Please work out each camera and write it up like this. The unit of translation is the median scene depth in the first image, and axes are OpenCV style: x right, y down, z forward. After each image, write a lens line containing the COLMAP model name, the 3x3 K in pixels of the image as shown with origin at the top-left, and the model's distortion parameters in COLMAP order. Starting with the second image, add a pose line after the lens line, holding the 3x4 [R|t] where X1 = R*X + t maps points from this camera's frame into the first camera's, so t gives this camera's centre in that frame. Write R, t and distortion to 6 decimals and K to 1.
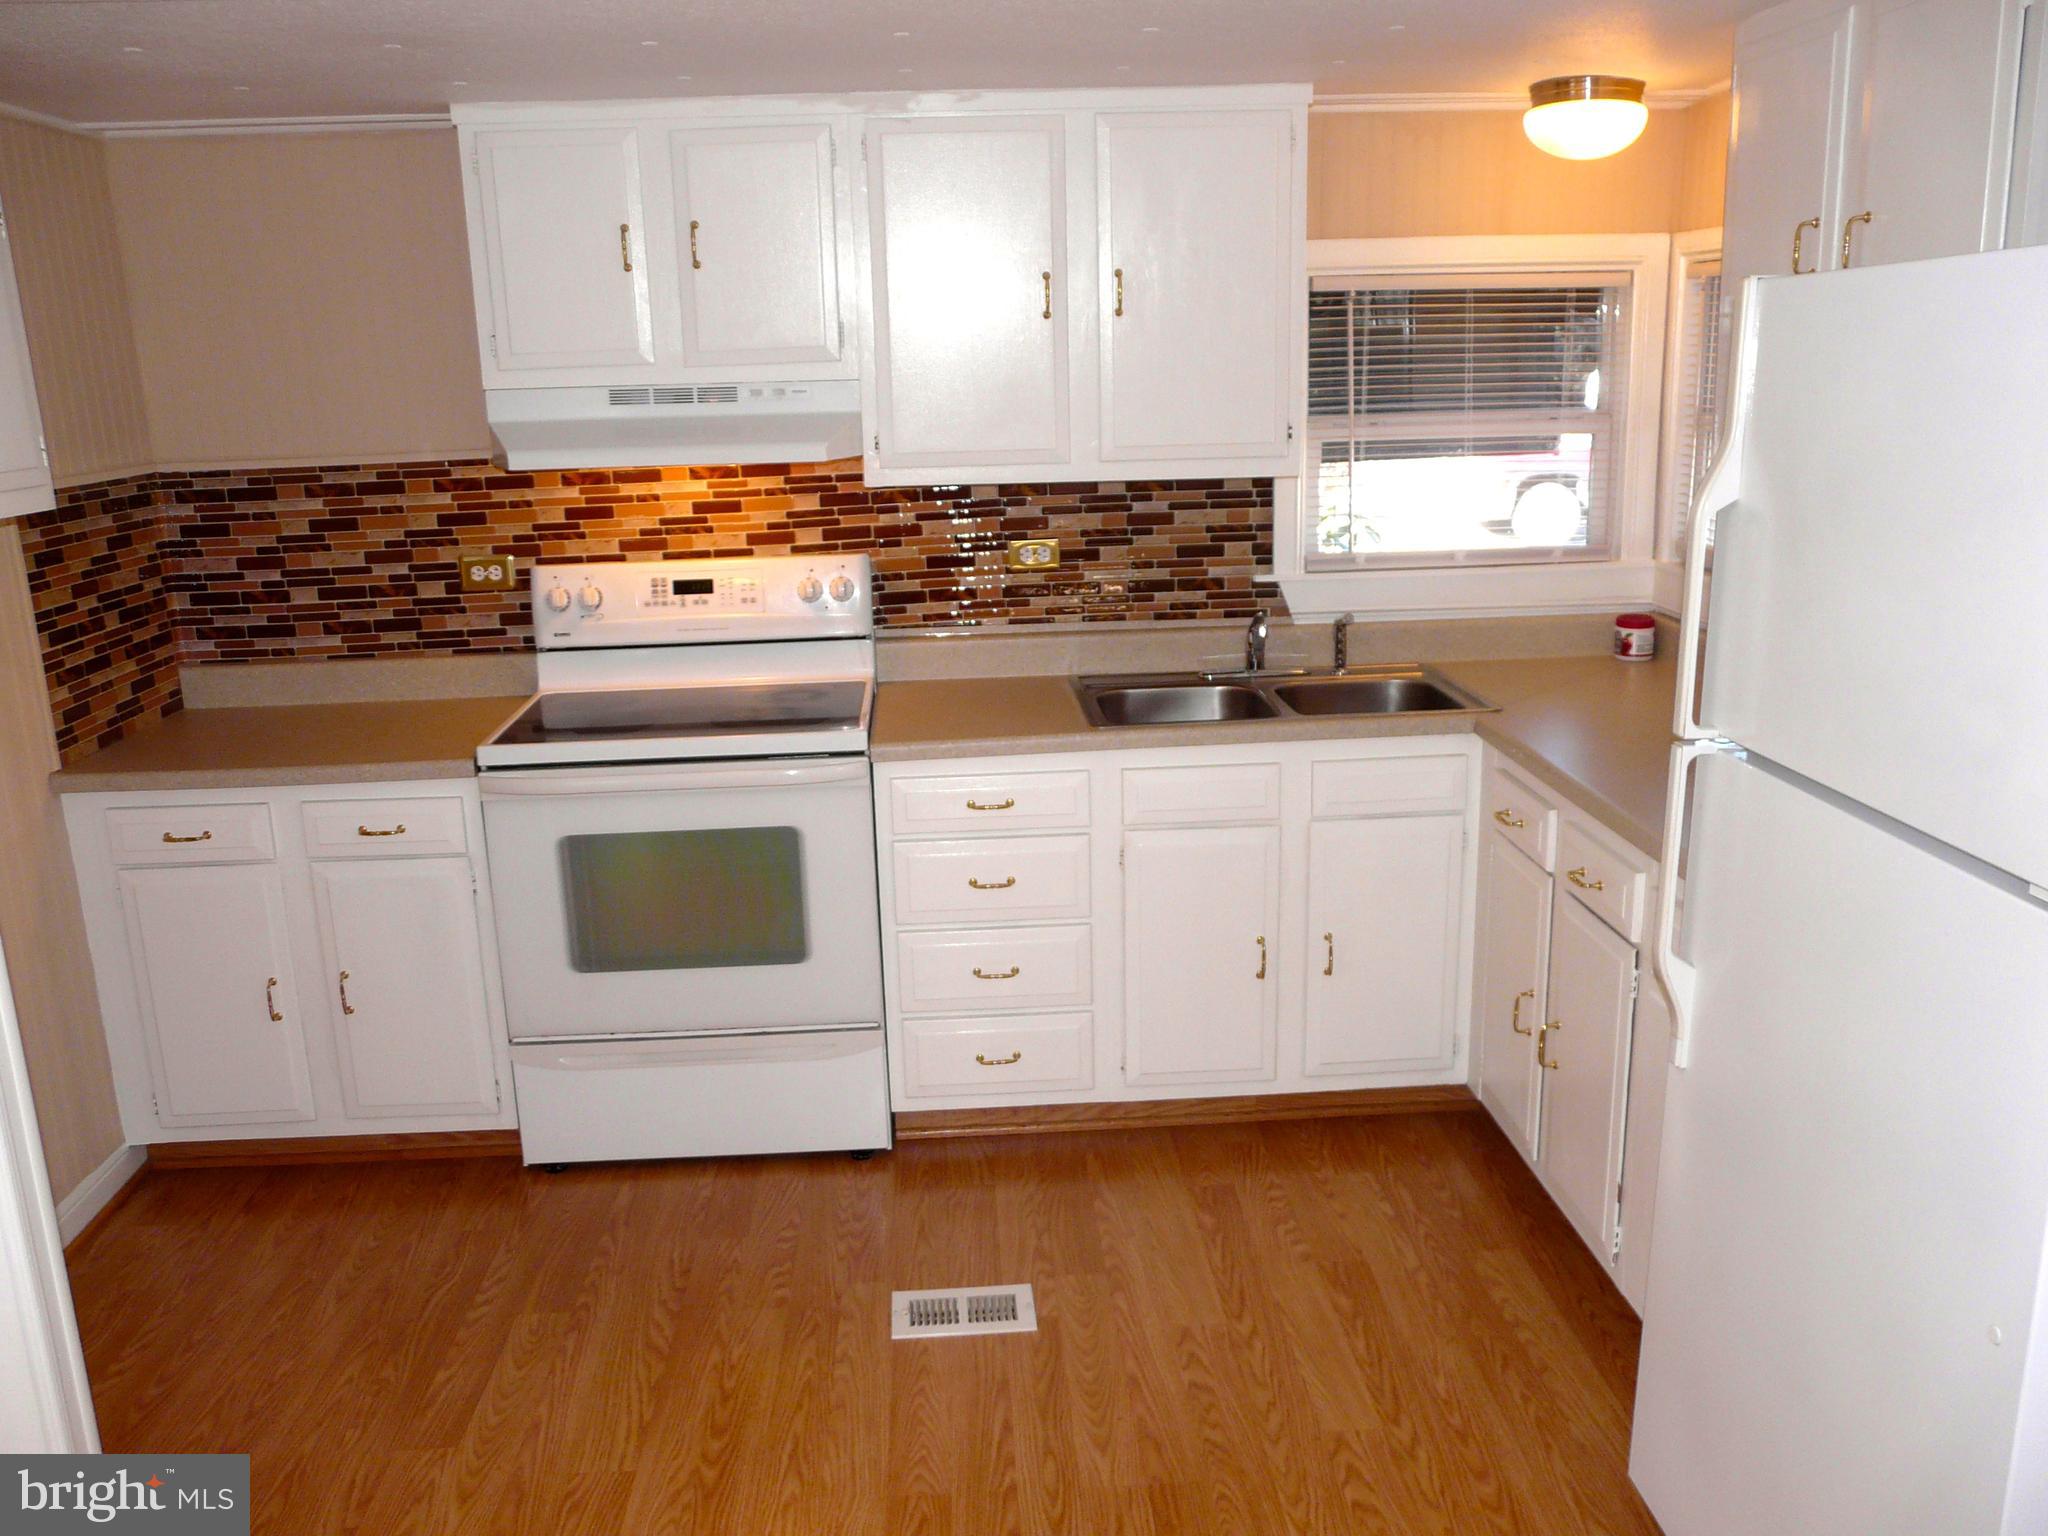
lens RADIAL K [[1748.1, 0, 1029.2], [0, 1748.1, 798.6], [0, 0, 1]] dist [-0.032240, 0.008125]
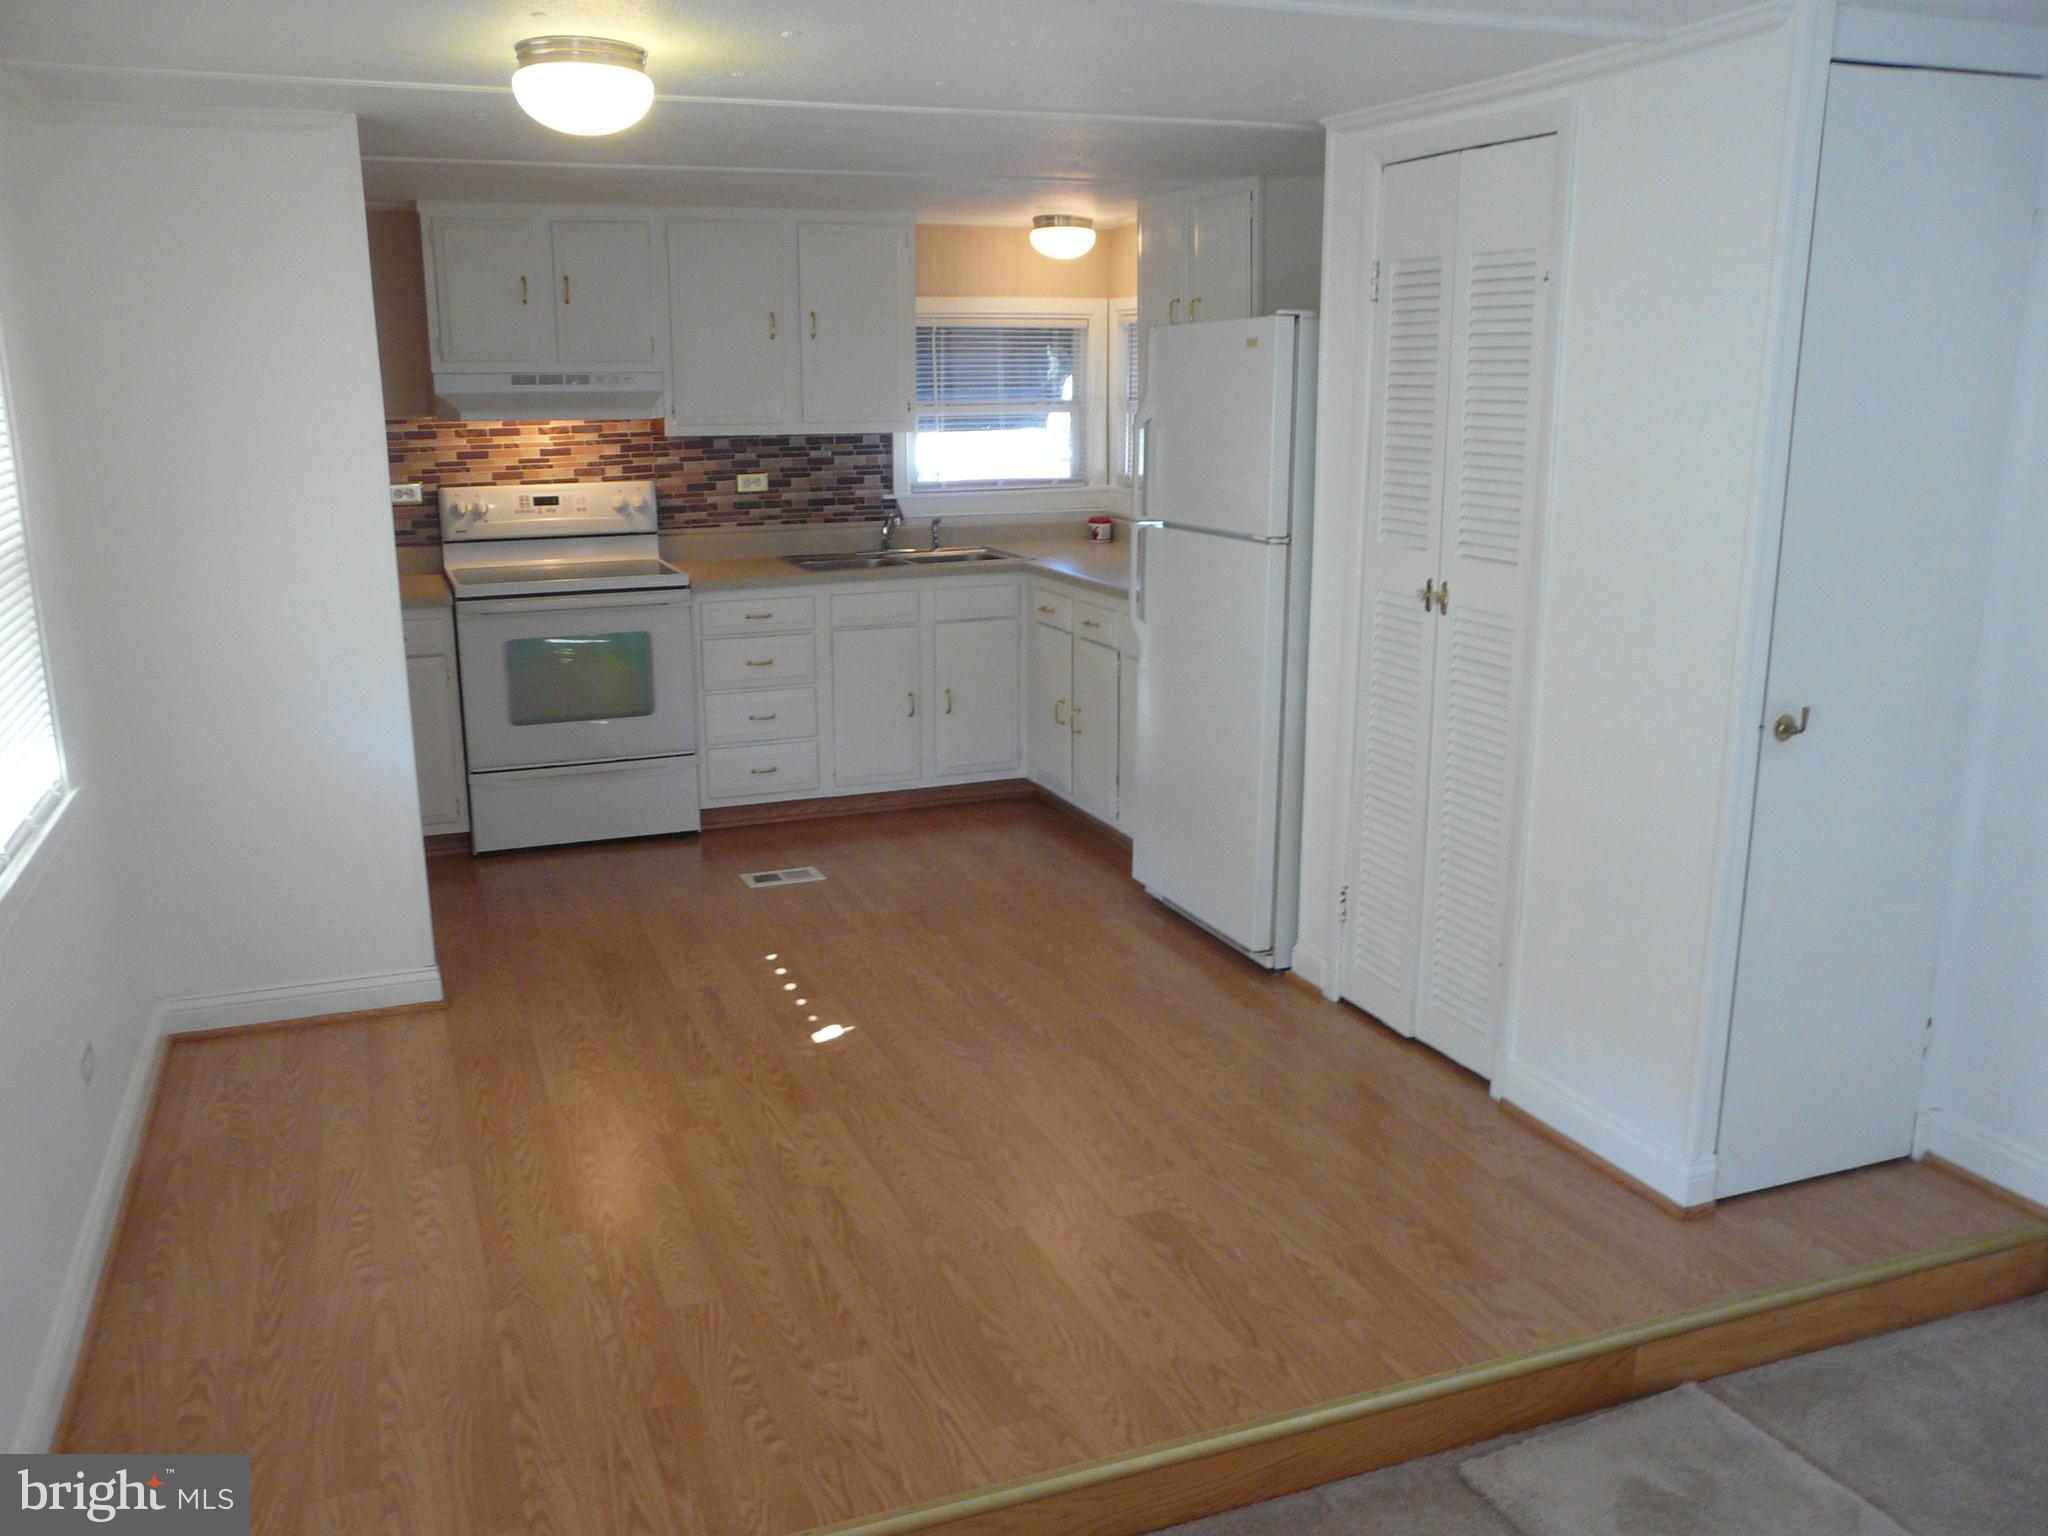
lens RADIAL K [[1682.6, 0, 1024.0], [0, 1682.6, 768.0], [0, 0, 1]] dist [0.001082, 0.000217]
pose [[0.953046, -0.054119, 0.297949, -0.244520], [0.062215, 0.997905, -0.017749, 0.175780], [-0.296364, 0.035452, 0.954417, -0.588774]]
